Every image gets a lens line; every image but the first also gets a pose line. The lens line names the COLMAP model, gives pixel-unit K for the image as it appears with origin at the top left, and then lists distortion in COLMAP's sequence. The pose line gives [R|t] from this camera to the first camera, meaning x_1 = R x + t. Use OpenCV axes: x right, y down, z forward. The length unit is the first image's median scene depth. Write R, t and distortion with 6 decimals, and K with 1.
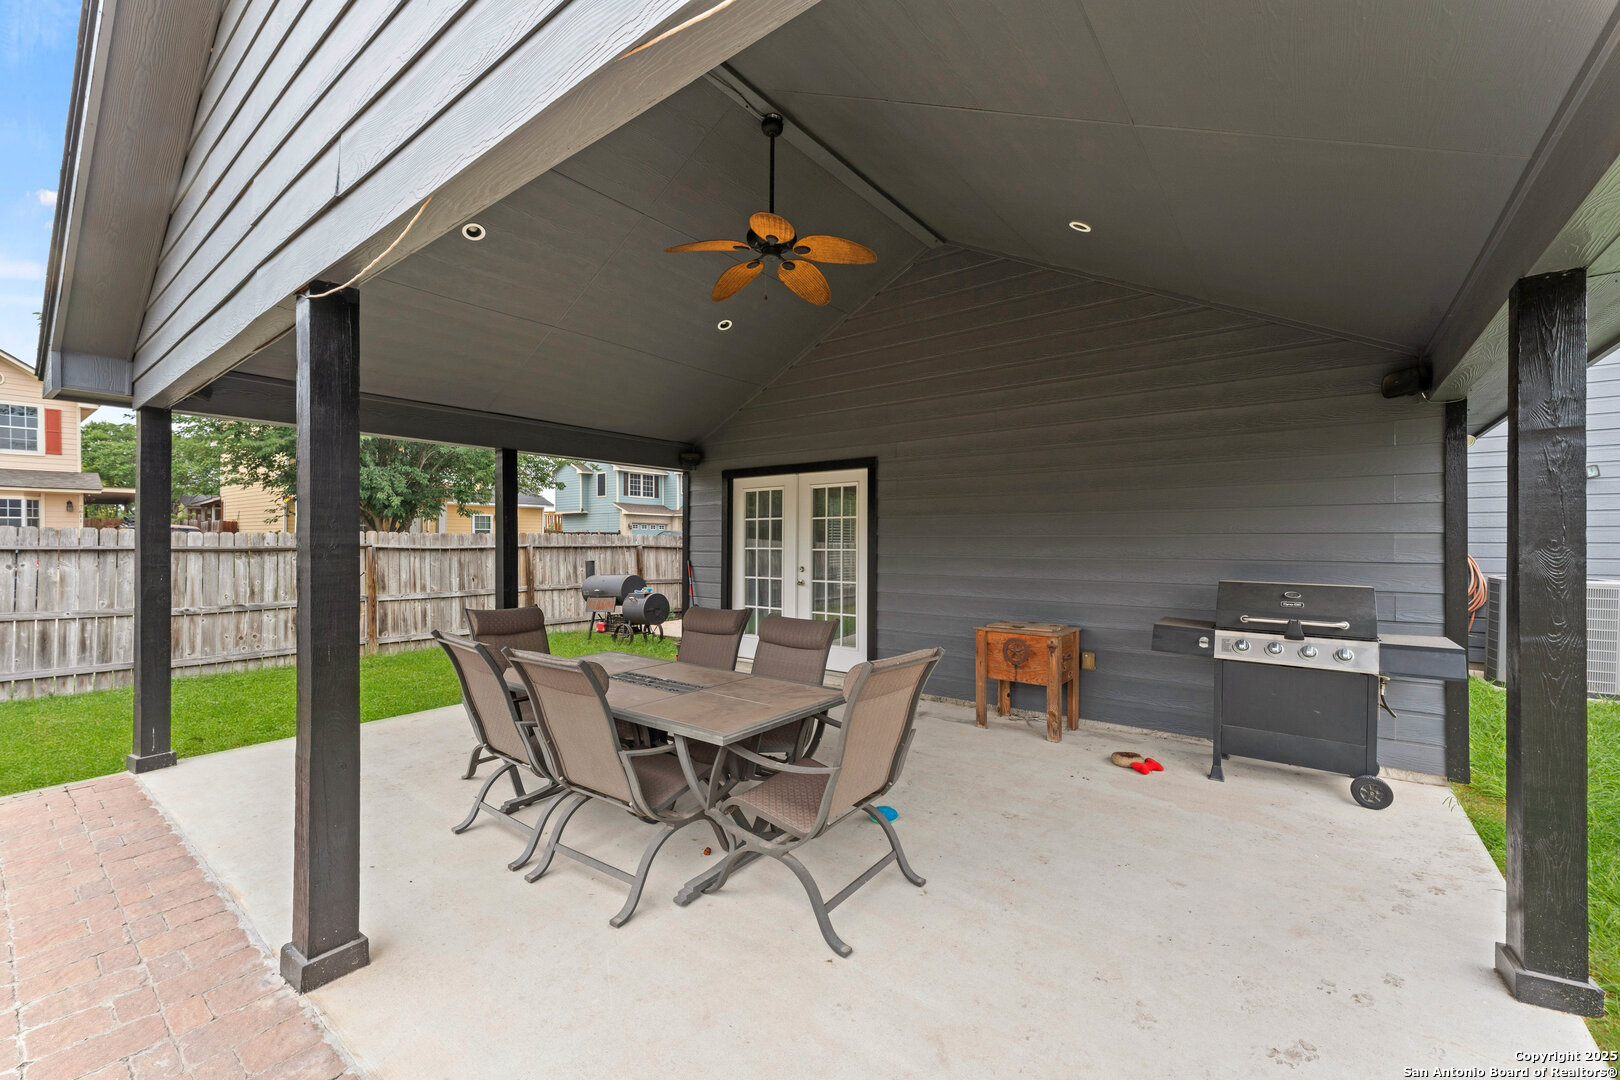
lens RADIAL K [[659.4, 0, 788.4], [0, 659.4, 533.5], [0, 0, 1]] dist [-0.000225, 0.000063]
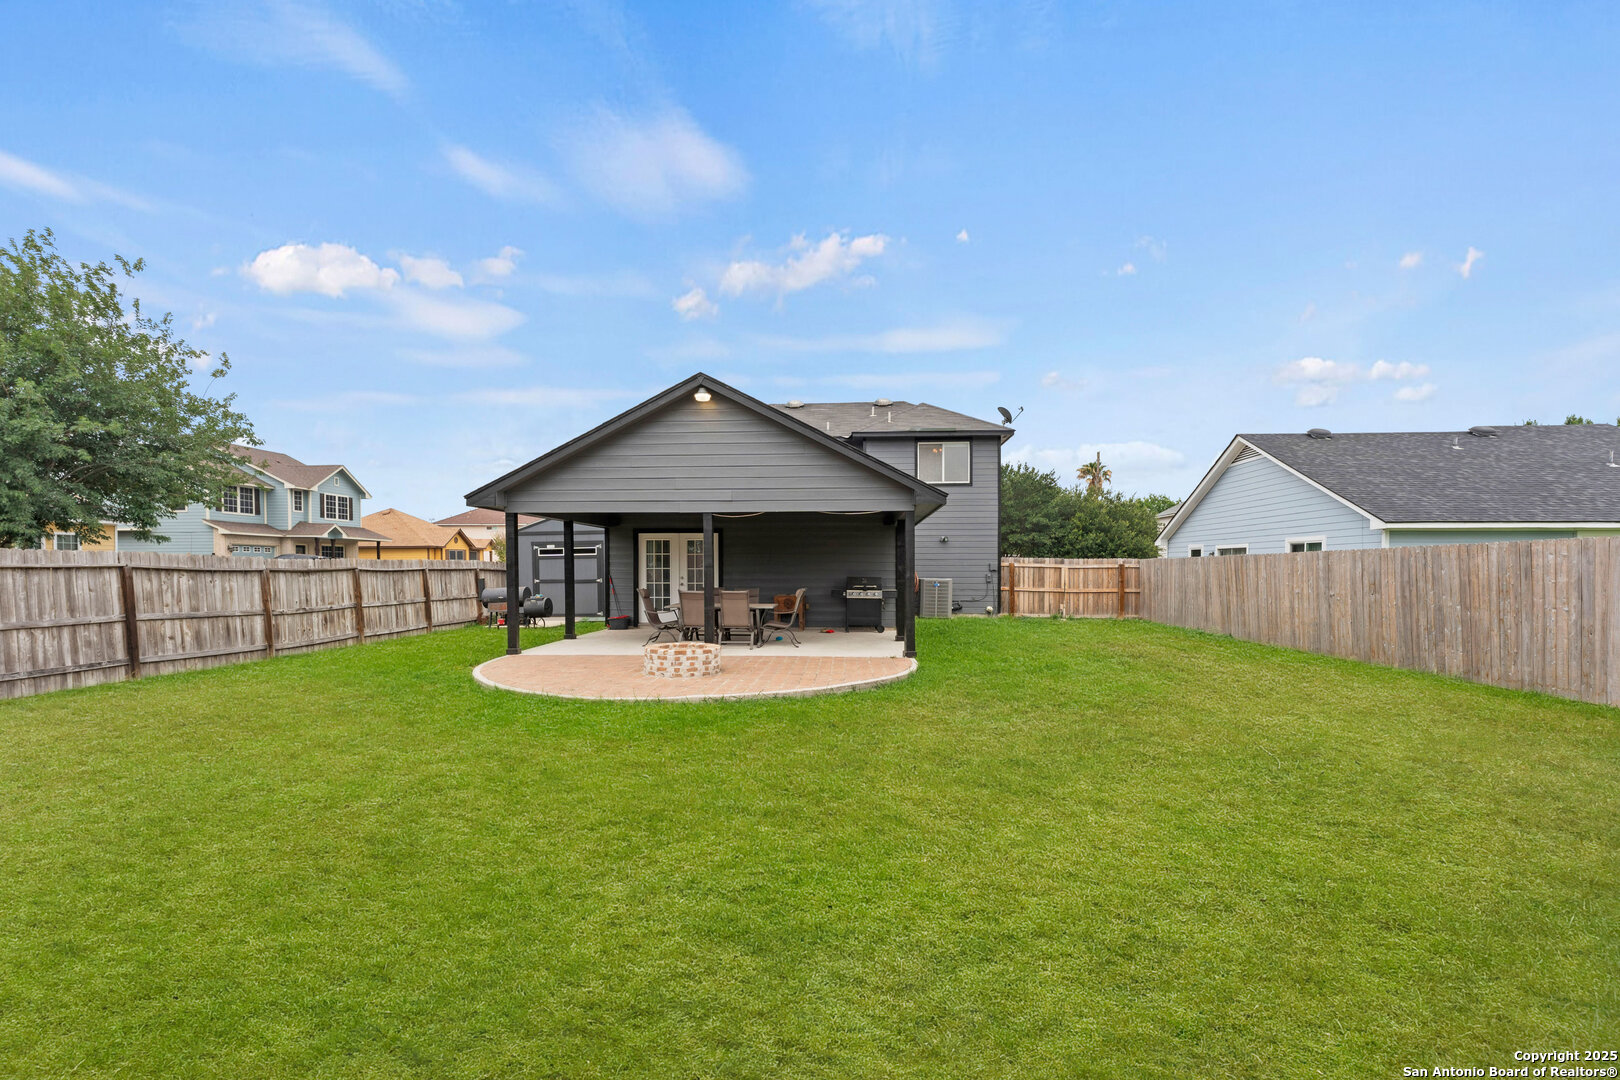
lens RADIAL K [[659.4, 0, 788.4], [0, 659.4, 533.5], [0, 0, 1]] dist [-0.000225, 0.000063]
pose [[0.851878, 0.023402, 0.523217, -0.769725], [-0.004087, 0.999268, -0.038041, -0.009669], [-0.523724, 0.030268, 0.851350, -0.967241]]
